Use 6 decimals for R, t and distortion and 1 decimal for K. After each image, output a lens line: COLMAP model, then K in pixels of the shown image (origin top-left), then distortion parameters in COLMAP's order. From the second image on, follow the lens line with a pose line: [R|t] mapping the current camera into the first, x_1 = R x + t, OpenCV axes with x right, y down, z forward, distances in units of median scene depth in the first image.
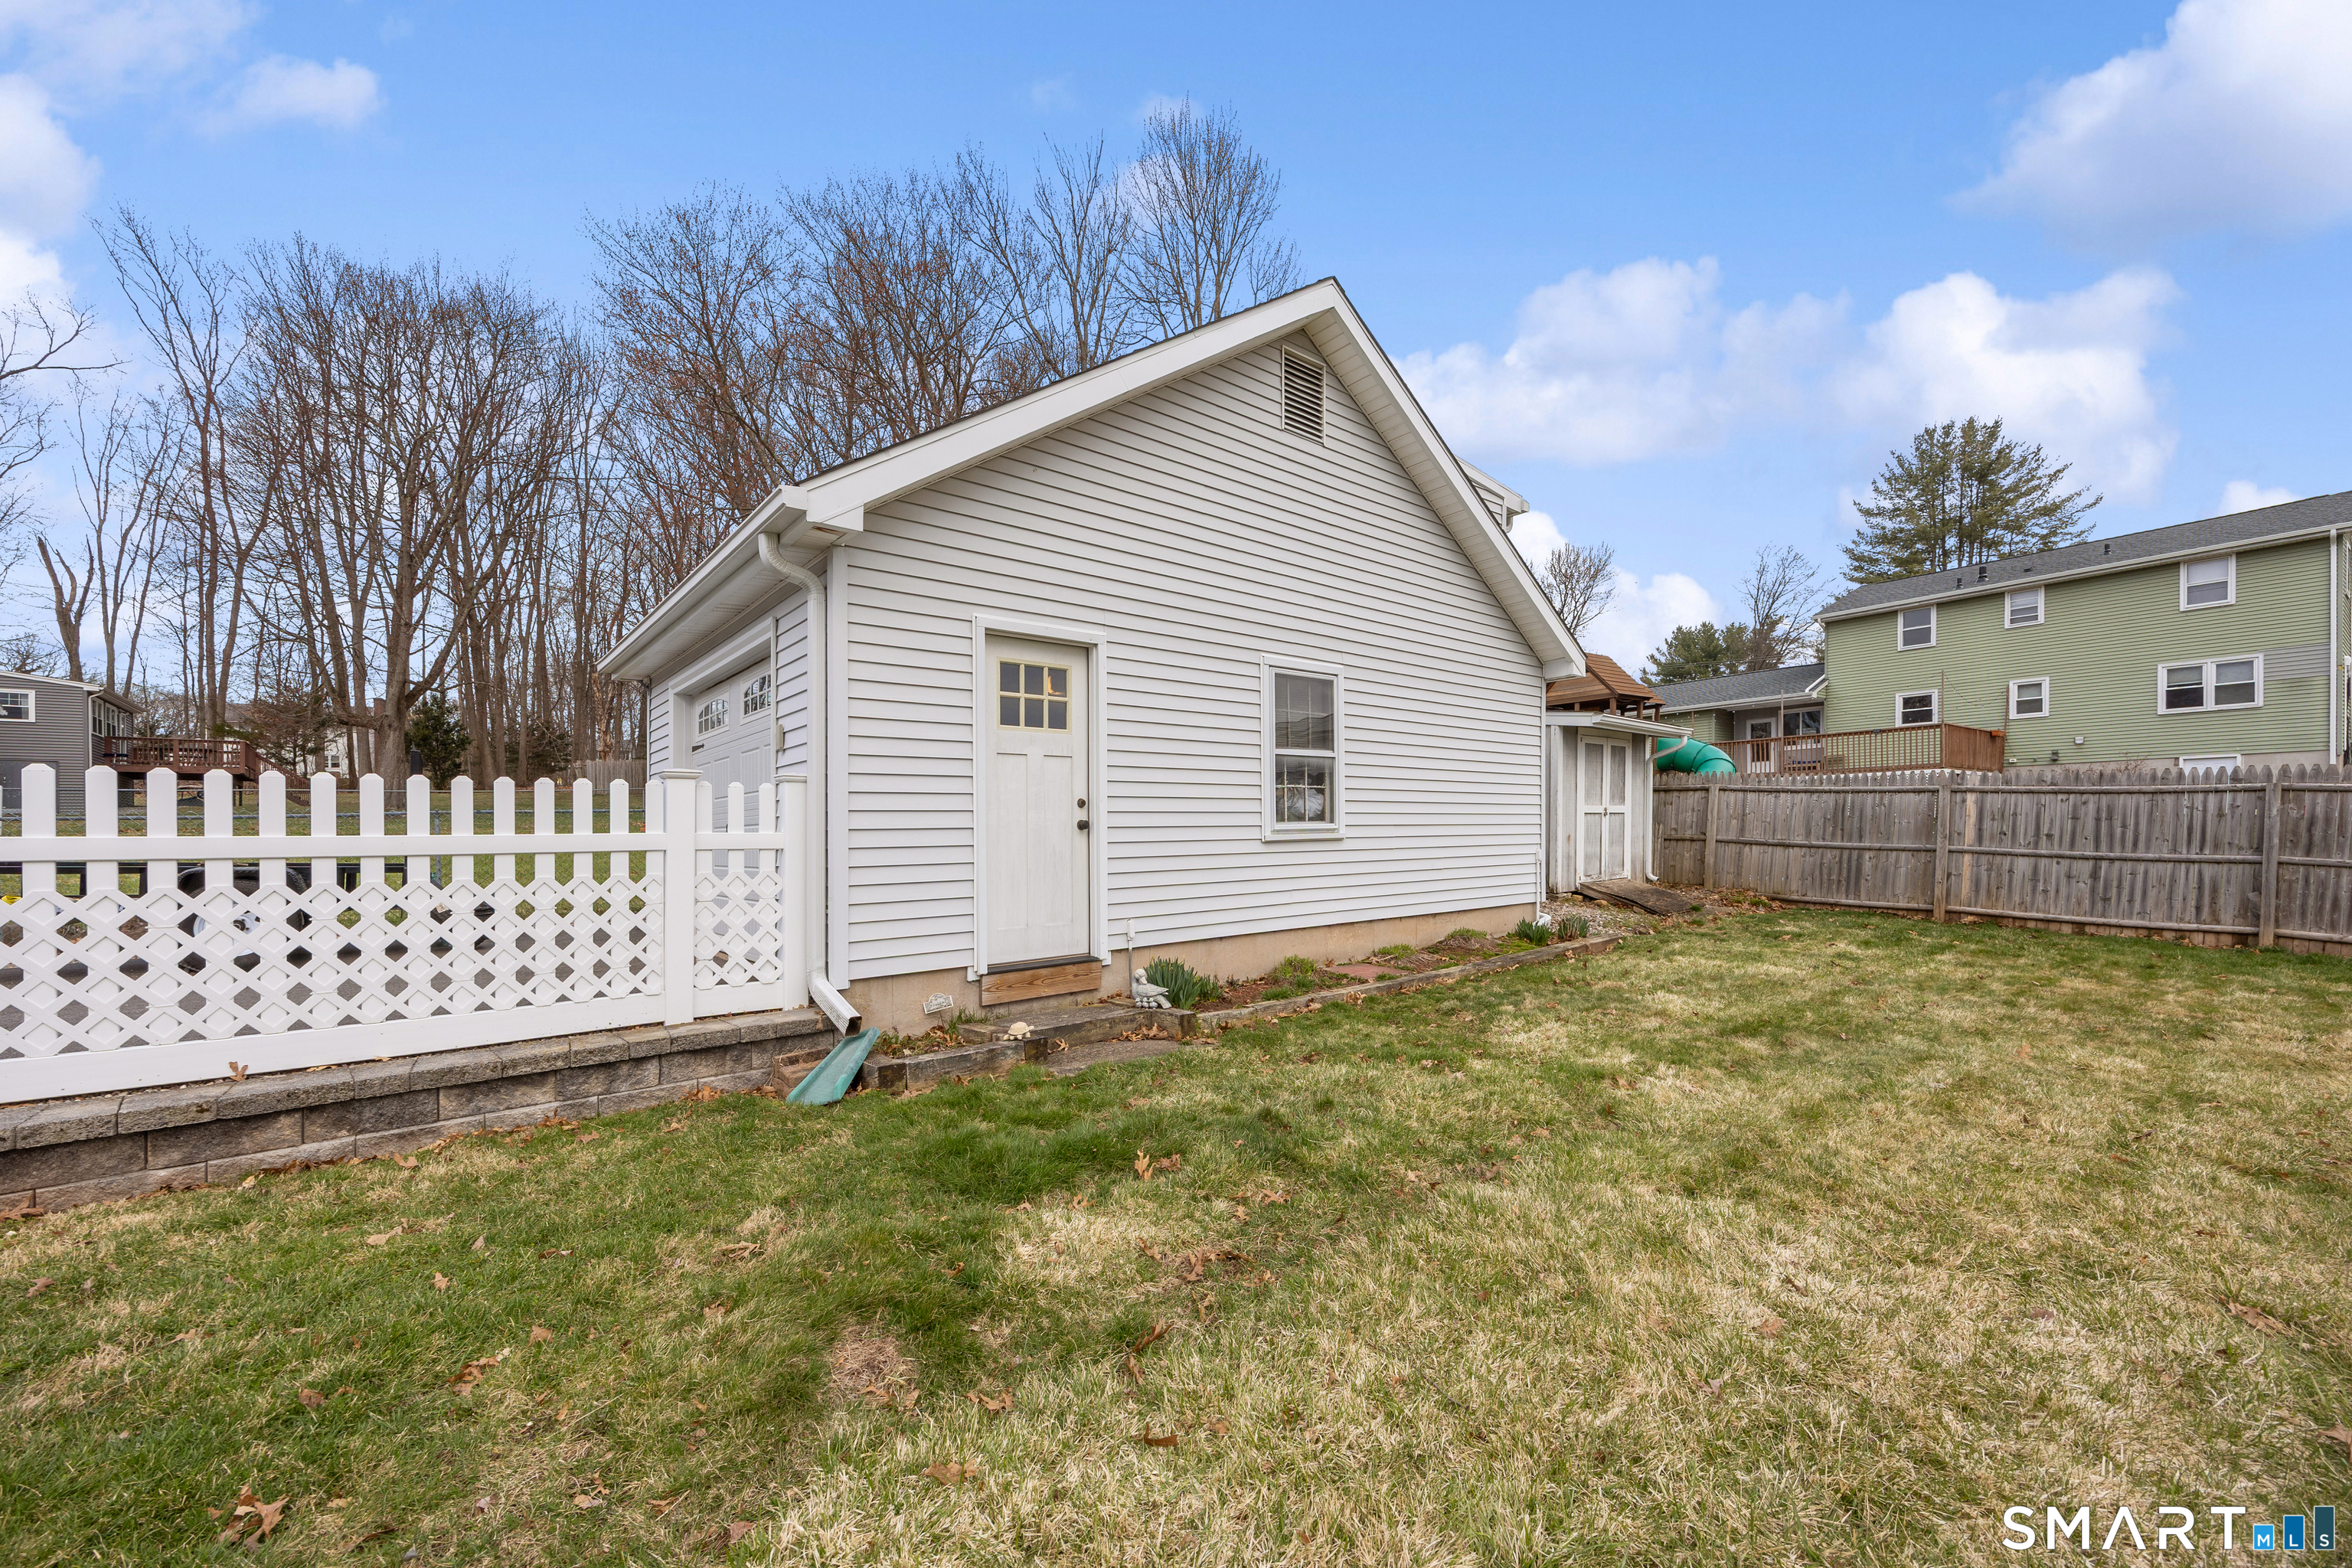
lens RADIAL K [[926.4, 0, 1177.5], [0, 926.4, 840.6], [0, 0, 1]] dist [0.000231, 0.000008]
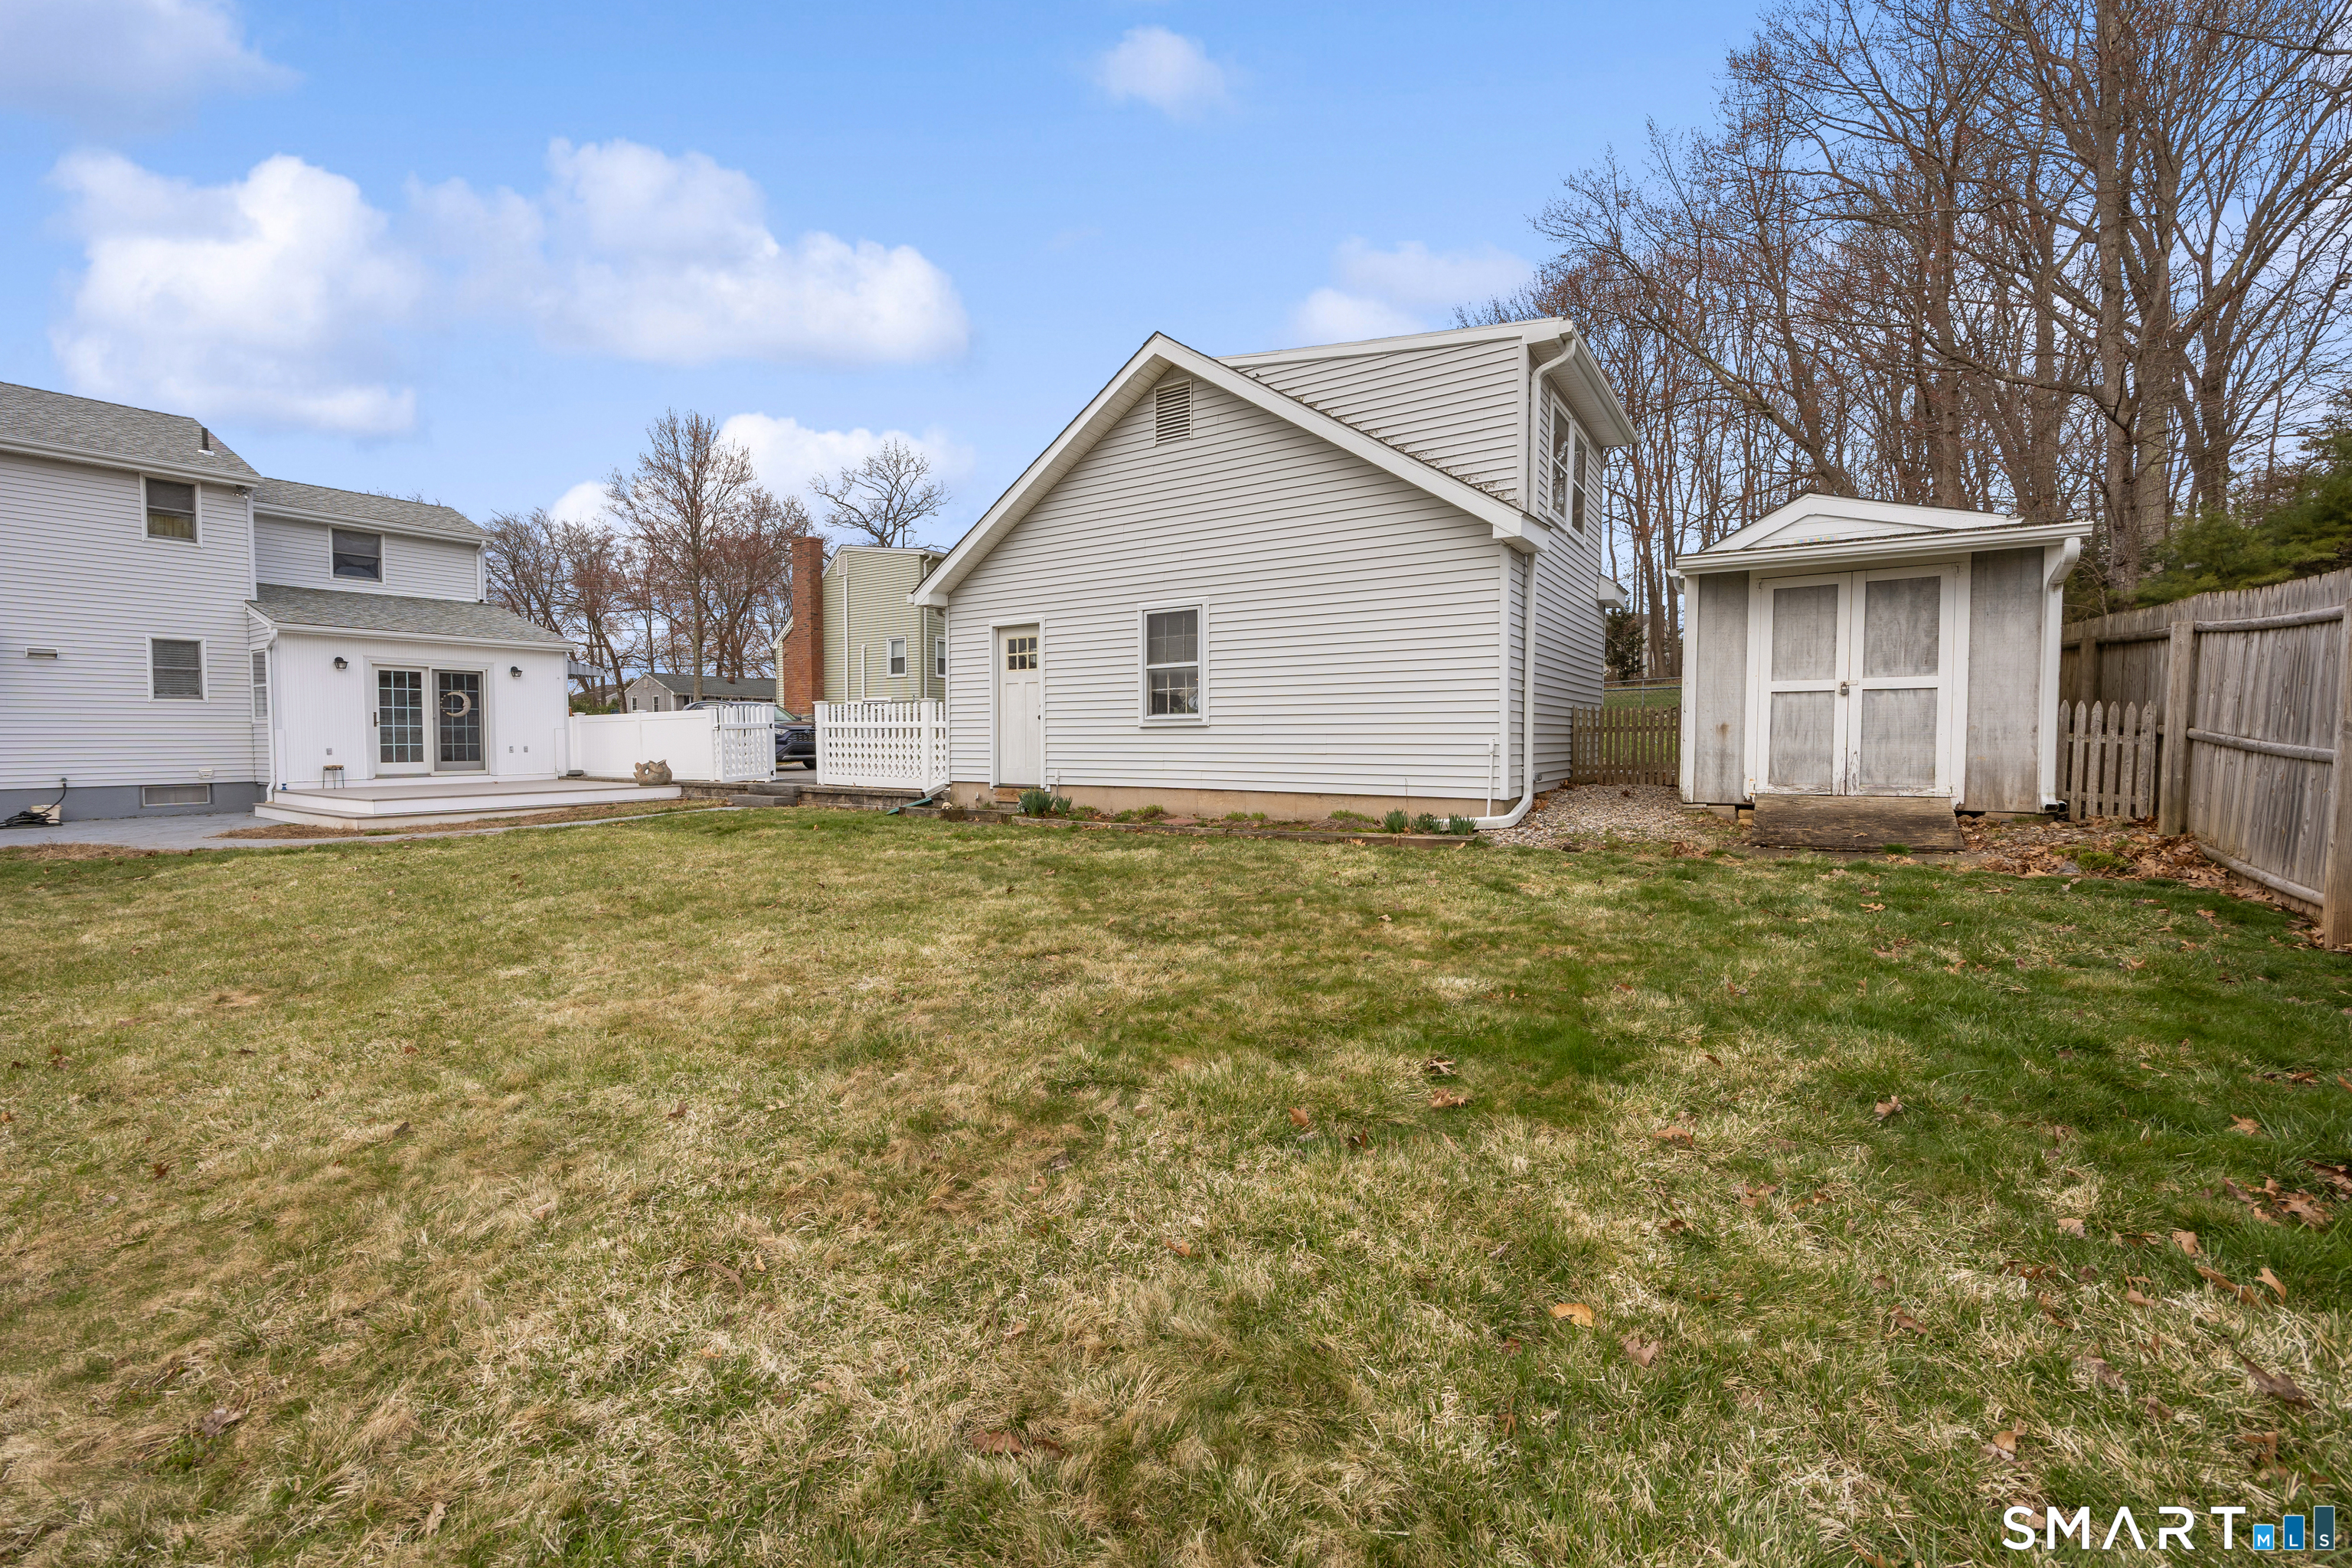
lens RADIAL K [[944.2, 0, 1174.9], [0, 944.2, 753.9], [0, 0, 1]] dist [0.000791, 0.000058]
pose [[0.275754, 0.035062, -0.960589, 1.634078], [-0.005770, 0.999377, 0.034821, -0.009465], [0.961211, -0.004059, 0.275784, 0.637896]]
